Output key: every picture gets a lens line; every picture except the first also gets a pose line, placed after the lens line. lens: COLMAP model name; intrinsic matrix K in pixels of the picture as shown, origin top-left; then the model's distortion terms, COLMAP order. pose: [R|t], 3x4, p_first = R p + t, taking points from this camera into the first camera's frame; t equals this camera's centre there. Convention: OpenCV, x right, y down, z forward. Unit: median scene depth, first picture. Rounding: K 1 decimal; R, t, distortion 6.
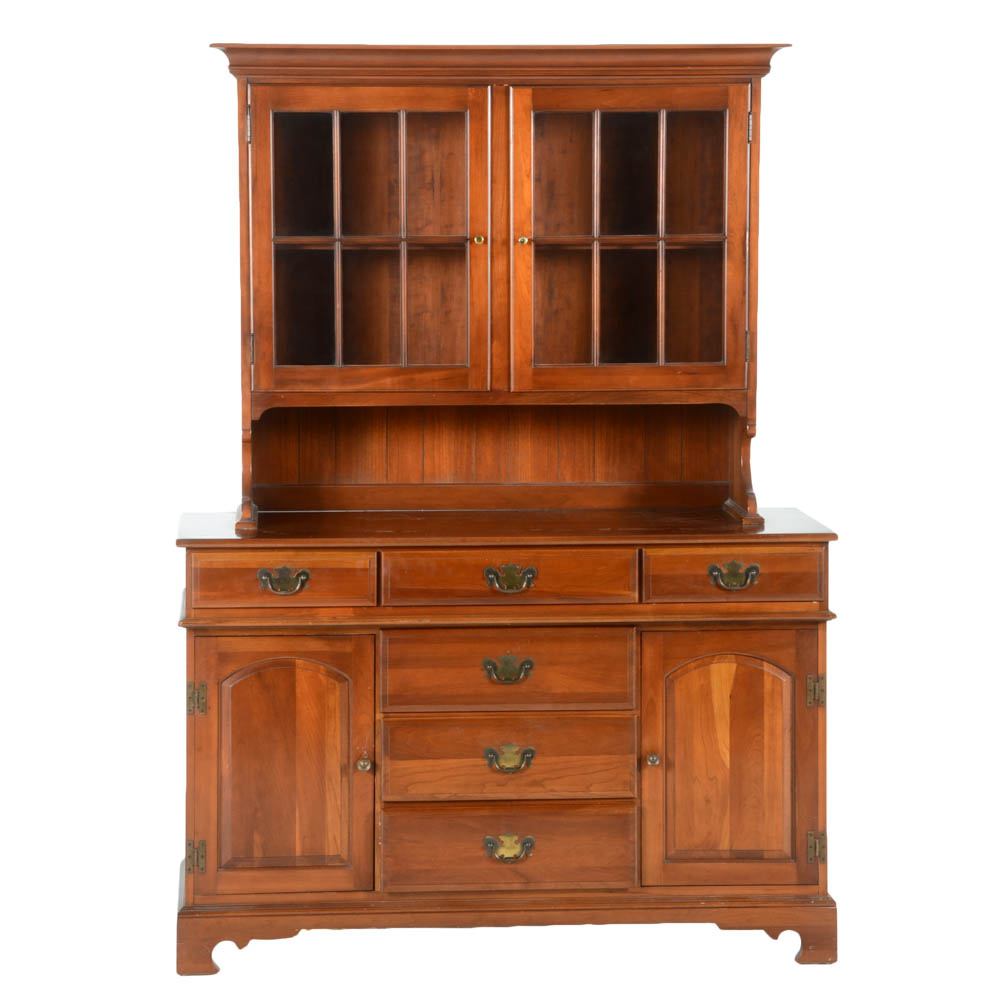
lens RADIAL K [[3855.1, 0, 500.0], [0, 3855.1, 500.0], [0, 0, 1]] dist [0.850021, 0.035644]
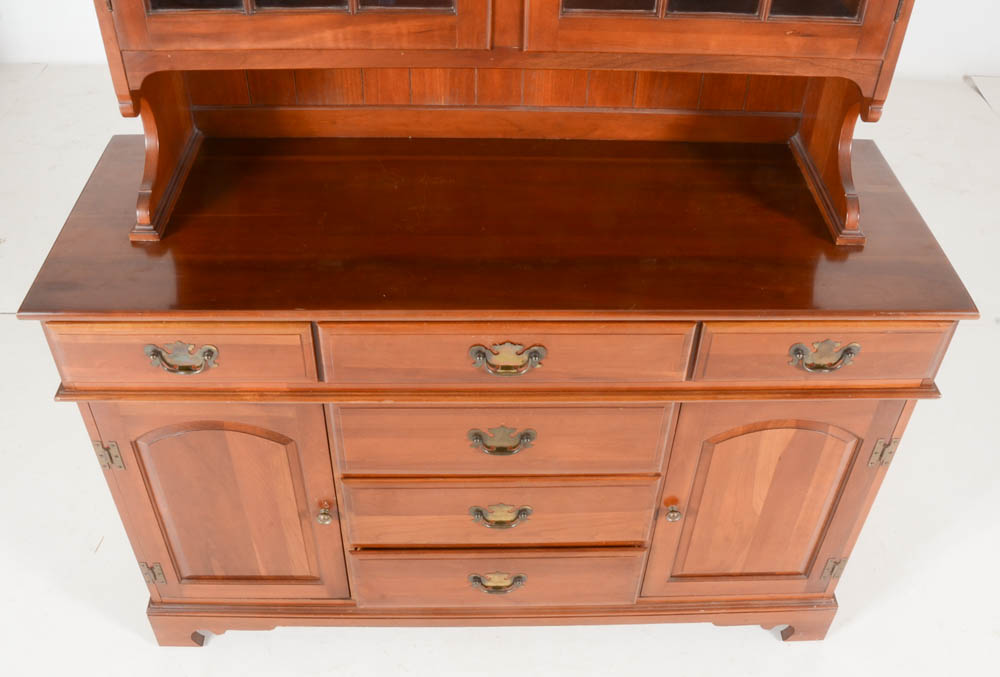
lens RADIAL K [[987.3, 0, 500.7], [0, 987.3, 374.4], [0, 0, 1]] dist [-0.122970, 0.010725]
pose [[0.998358, 0.052635, -0.022619, 0.005641], [-0.028394, 0.797522, 0.602621, -0.083565], [0.049758, -0.600989, 0.797707, 0.852771]]
